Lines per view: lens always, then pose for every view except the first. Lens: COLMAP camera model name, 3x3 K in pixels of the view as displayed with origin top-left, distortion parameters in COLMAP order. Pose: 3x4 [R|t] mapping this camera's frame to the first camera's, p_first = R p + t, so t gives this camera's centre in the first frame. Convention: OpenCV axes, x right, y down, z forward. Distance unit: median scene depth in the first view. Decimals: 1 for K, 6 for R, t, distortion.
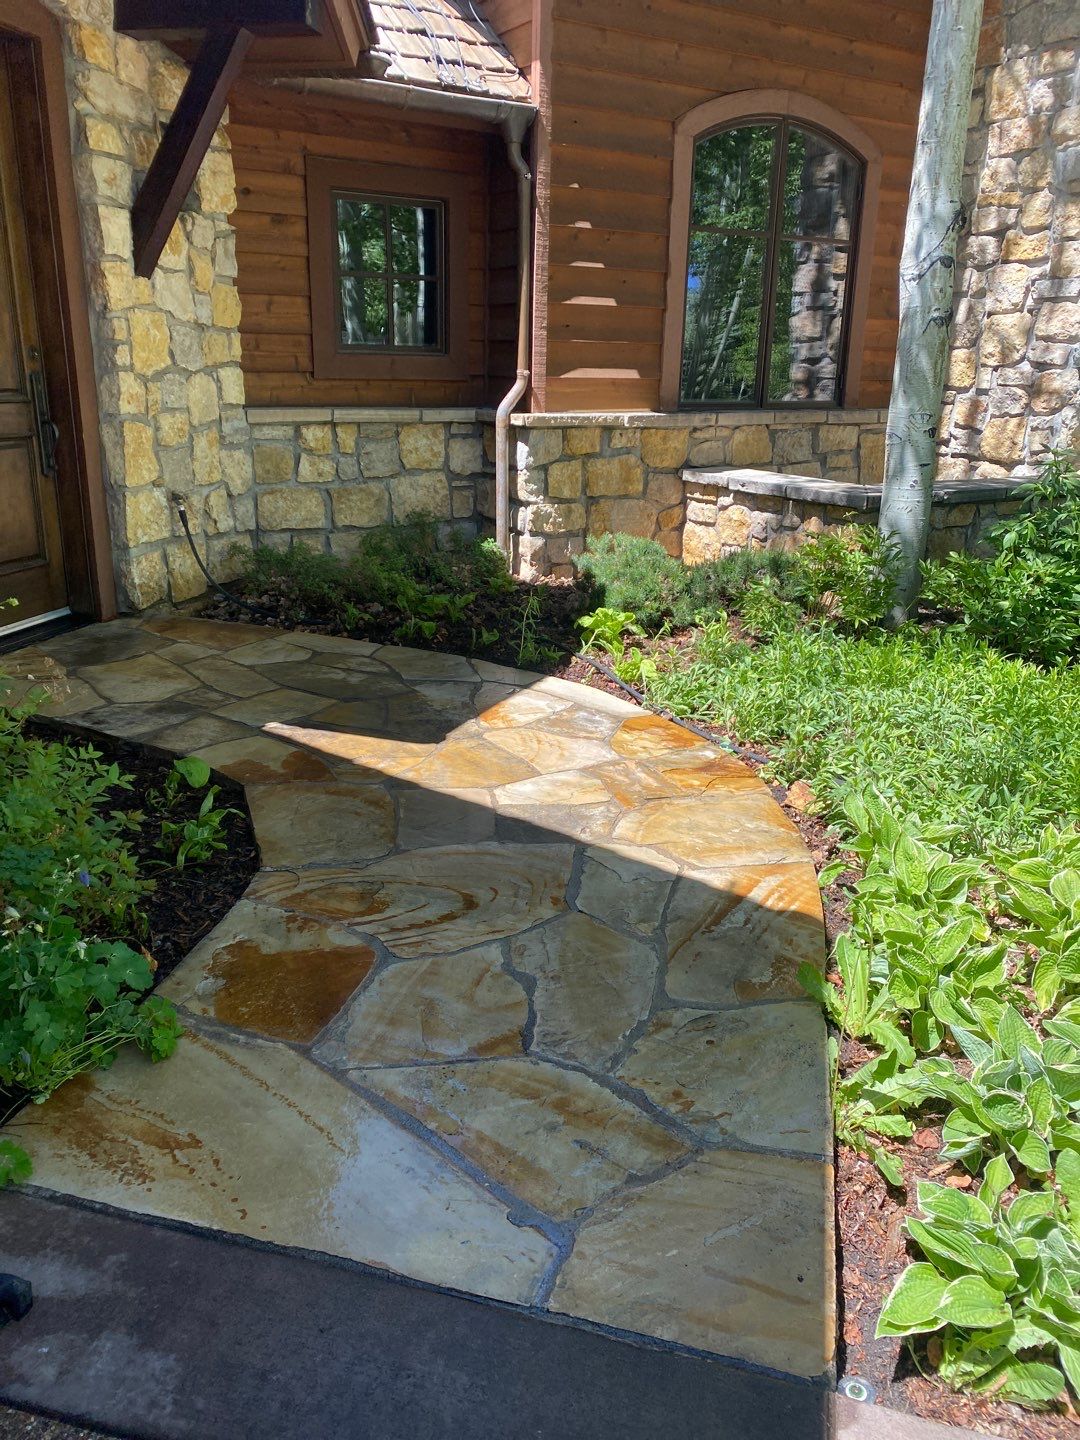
lens RADIAL K [[1100.6, 0, 538.9], [0, 1100.6, 695.8], [0, 0, 1]] dist [-0.001960, 0.025238]
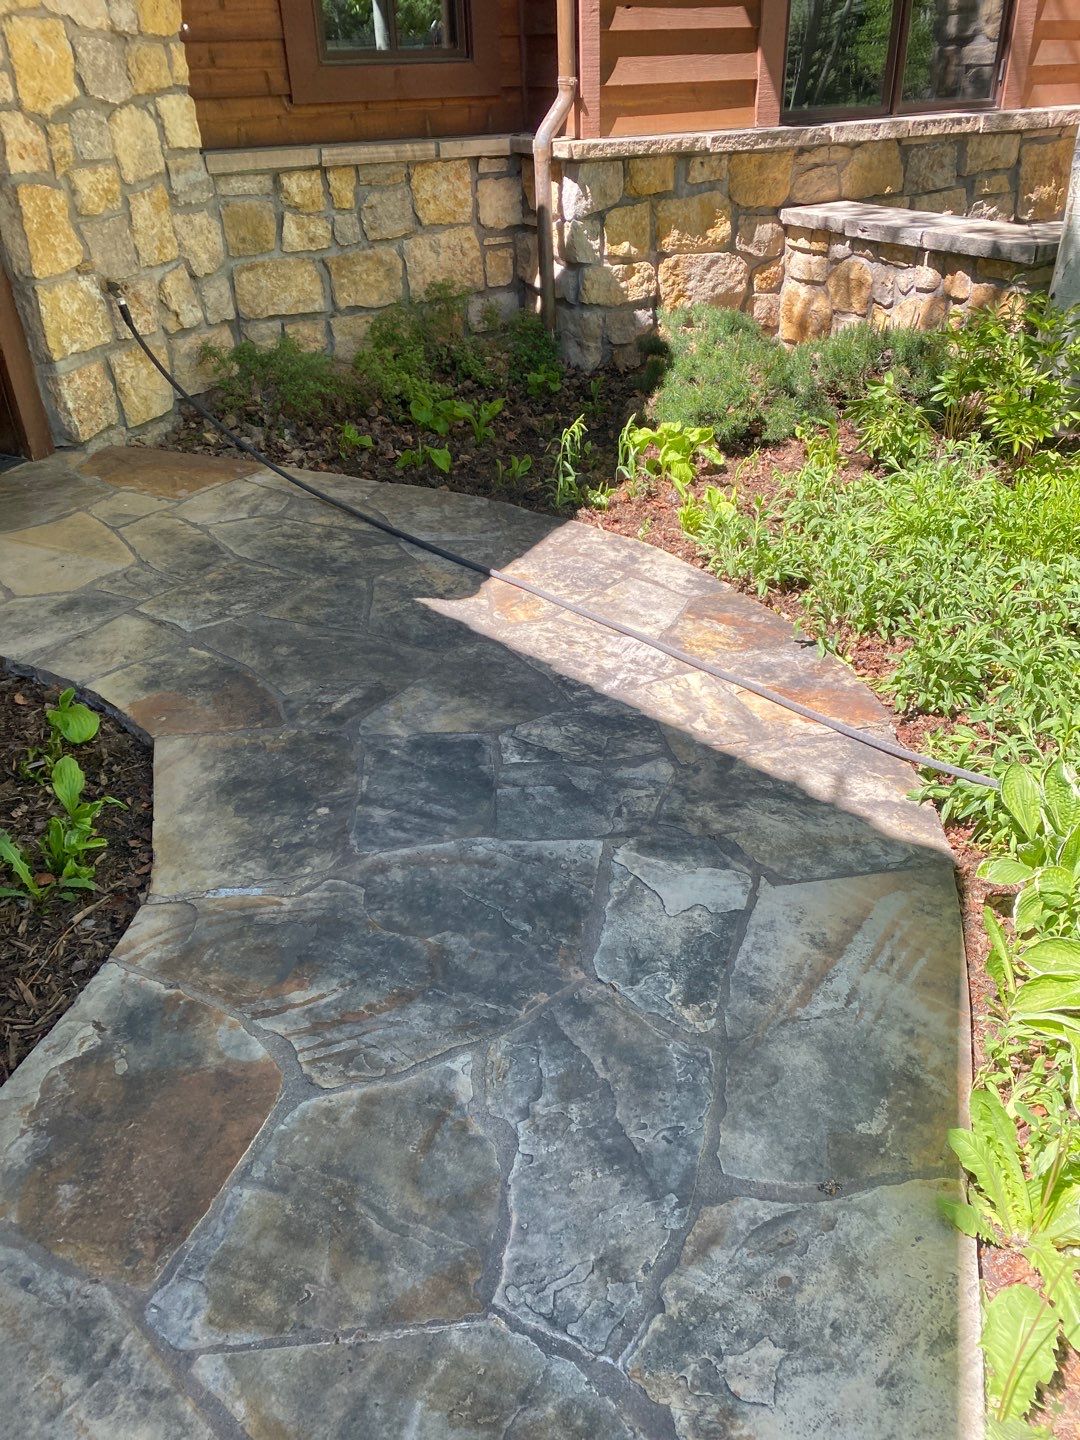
lens RADIAL K [[1098.7, 0, 560.8], [0, 1098.7, 720.1], [0, 0, 1]] dist [-0.006845, 0.007273]
pose [[0.997306, -0.013344, -0.072125, 0.031690], [0.030432, 0.969964, 0.241337, -0.059631], [0.066738, -0.242882, 0.967757, 0.197851]]
